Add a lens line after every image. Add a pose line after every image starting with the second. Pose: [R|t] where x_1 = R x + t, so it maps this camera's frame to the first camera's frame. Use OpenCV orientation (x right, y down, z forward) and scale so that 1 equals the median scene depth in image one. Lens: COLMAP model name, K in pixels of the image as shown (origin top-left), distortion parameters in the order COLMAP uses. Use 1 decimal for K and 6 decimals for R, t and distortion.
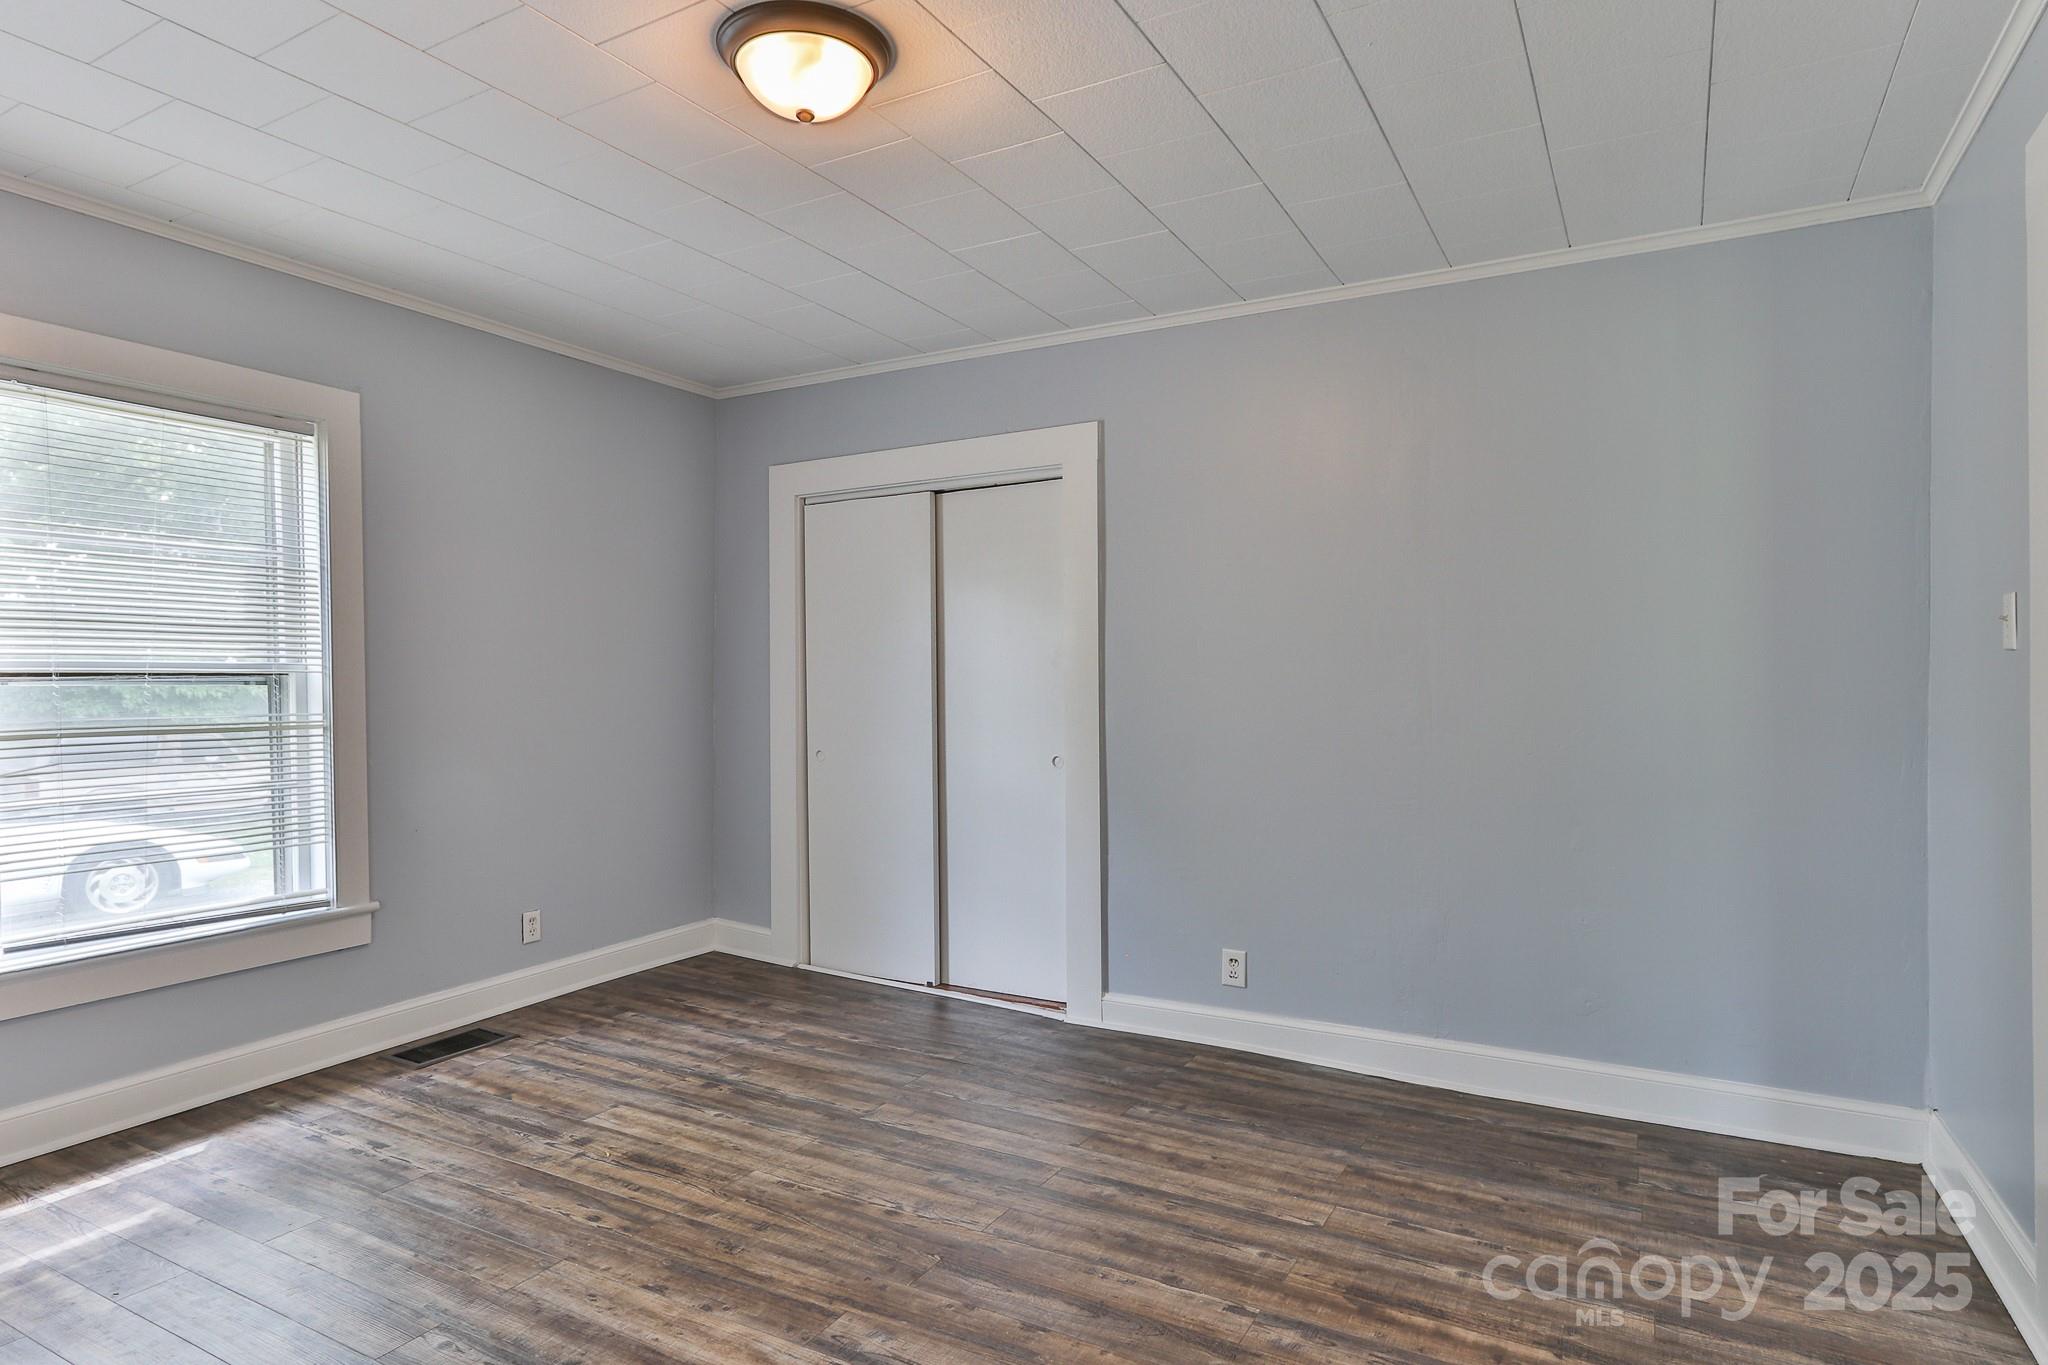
lens RADIAL K [[1098.9, 0, 1007.8], [0, 1098.9, 676.2], [0, 0, 1]] dist [-0.001010, 0.002269]
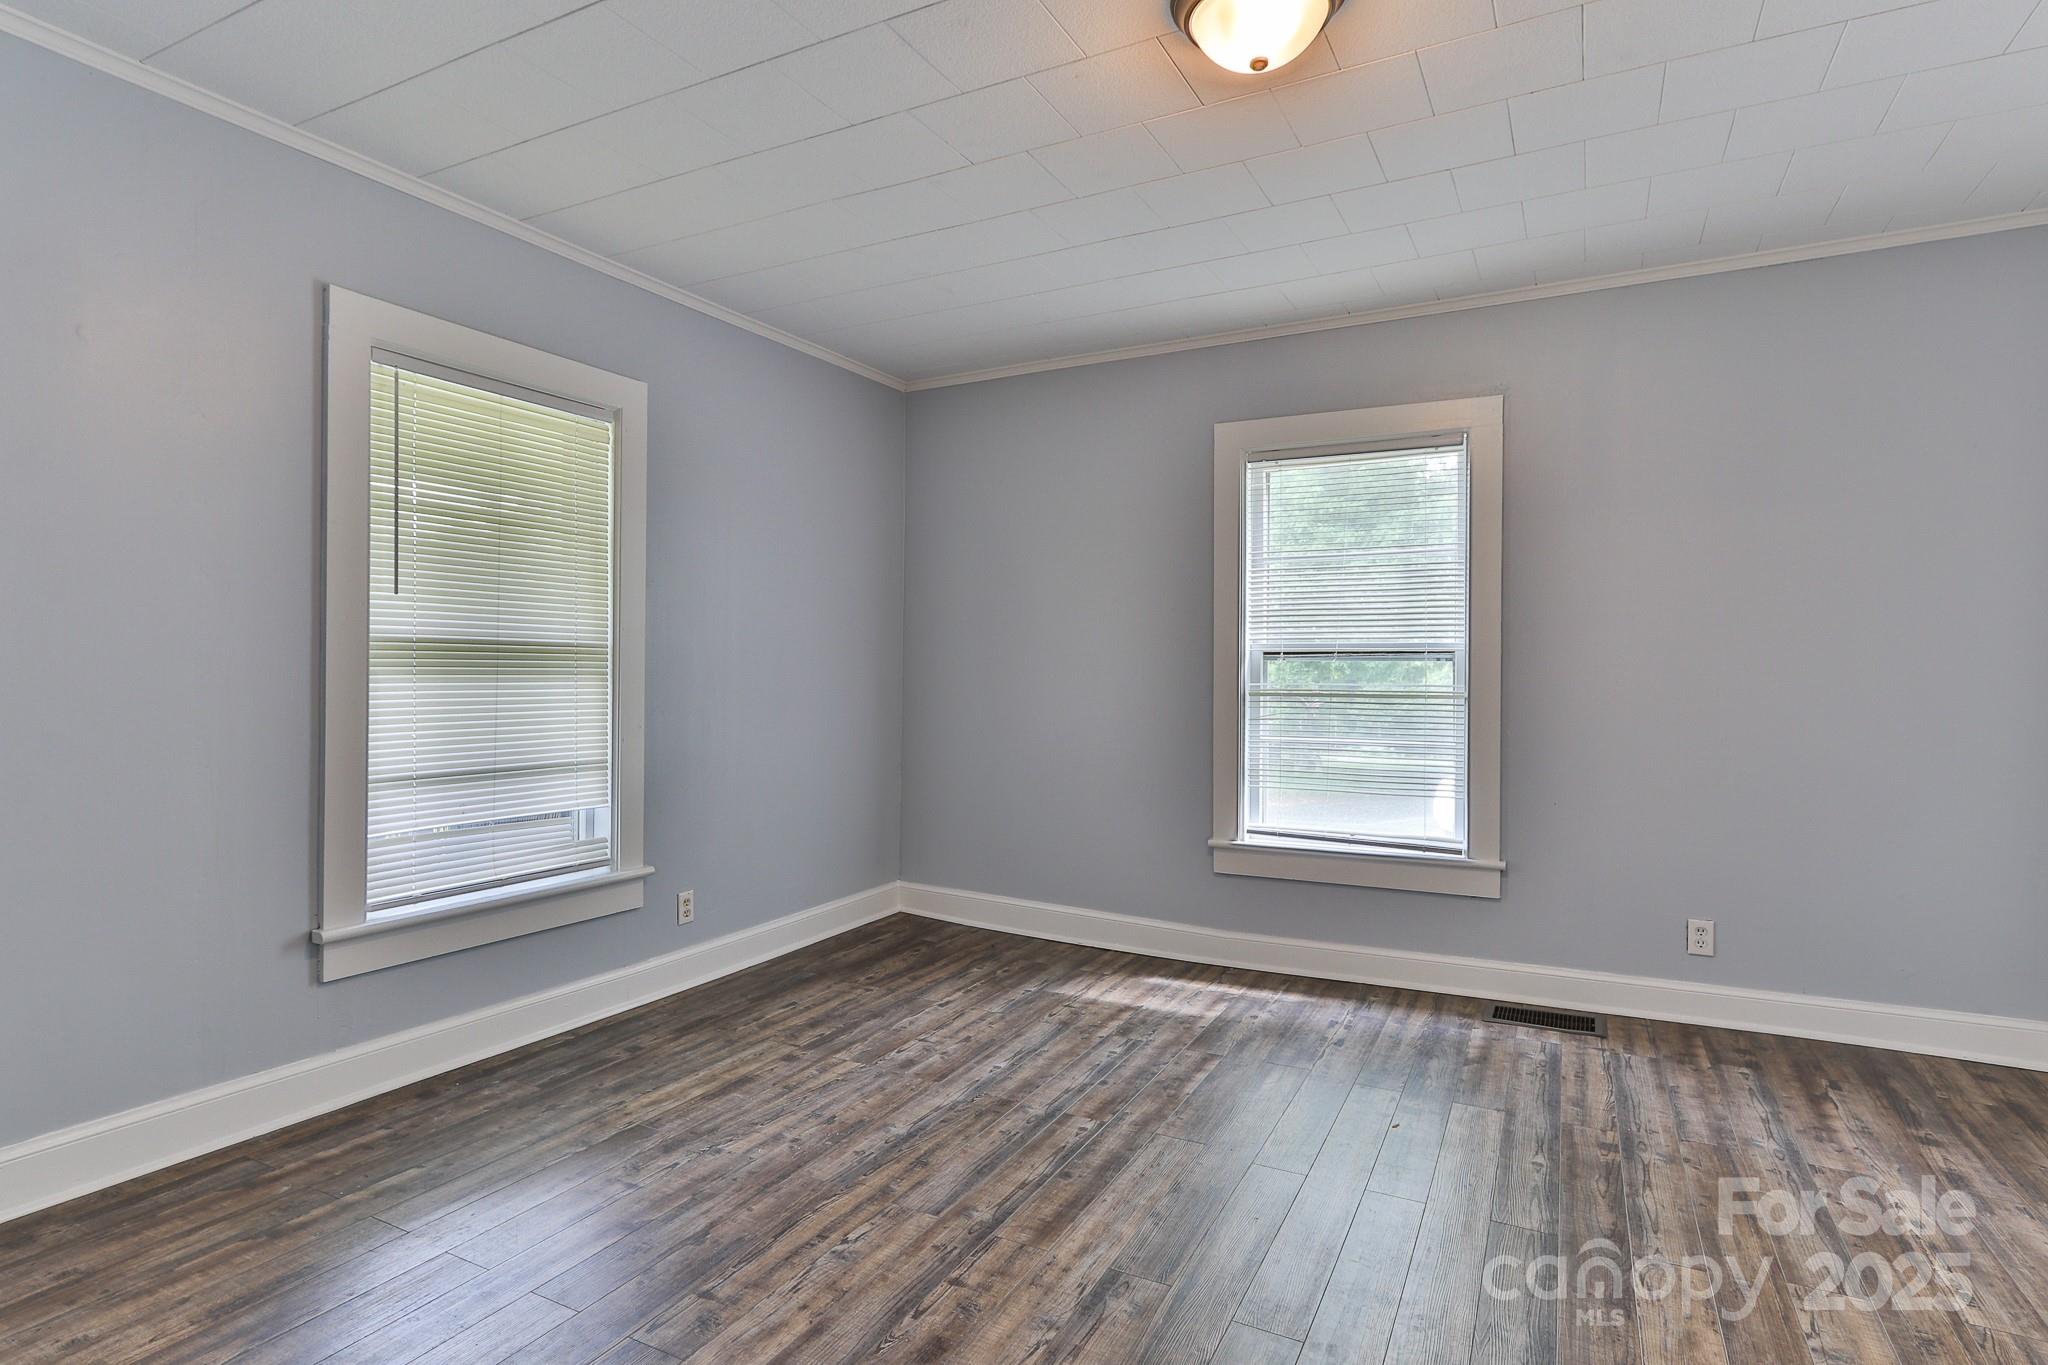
lens RADIAL K [[1098.9, 0, 1007.8], [0, 1098.9, 676.2], [0, 0, 1]] dist [-0.001010, 0.002269]
pose [[0.015204, 0.007249, -0.999858, 0.531112], [0.002071, 0.999971, 0.007281, 0.015487], [0.999882, -0.002181, 0.015189, 0.537137]]
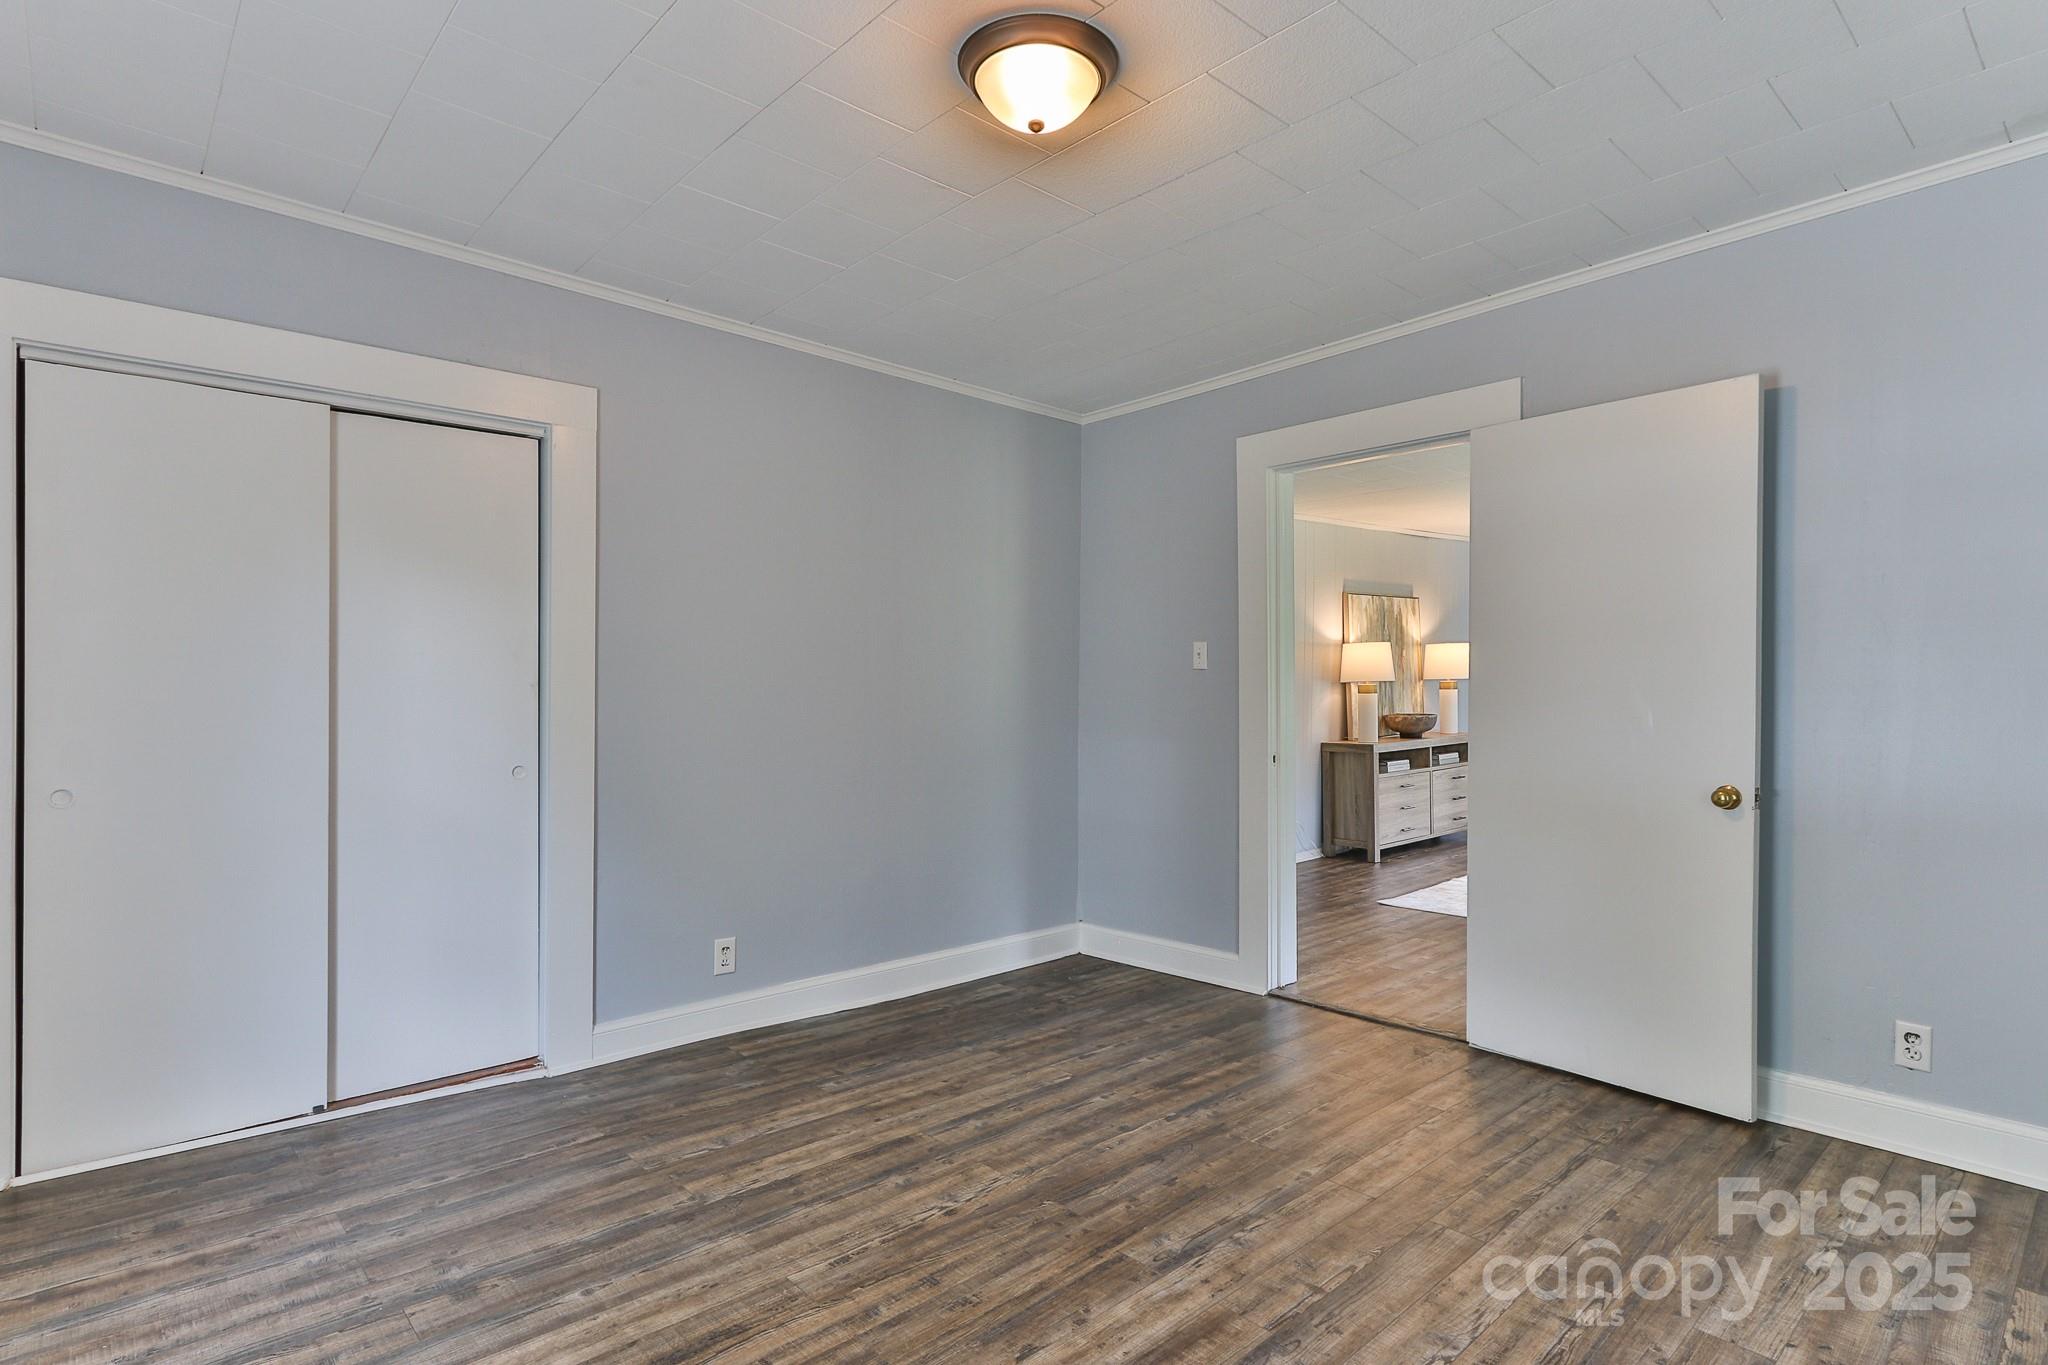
lens RADIAL K [[1067.2, 0, 1021.5], [0, 1067.2, 652.2], [0, 0, 1]] dist [0.001038, 0.002704]
pose [[0.308419, 0.034772, 0.950615, -0.778317], [-0.014207, 0.999389, -0.031947, 0.008009], [-0.951144, -0.003652, 0.308725, 0.487893]]
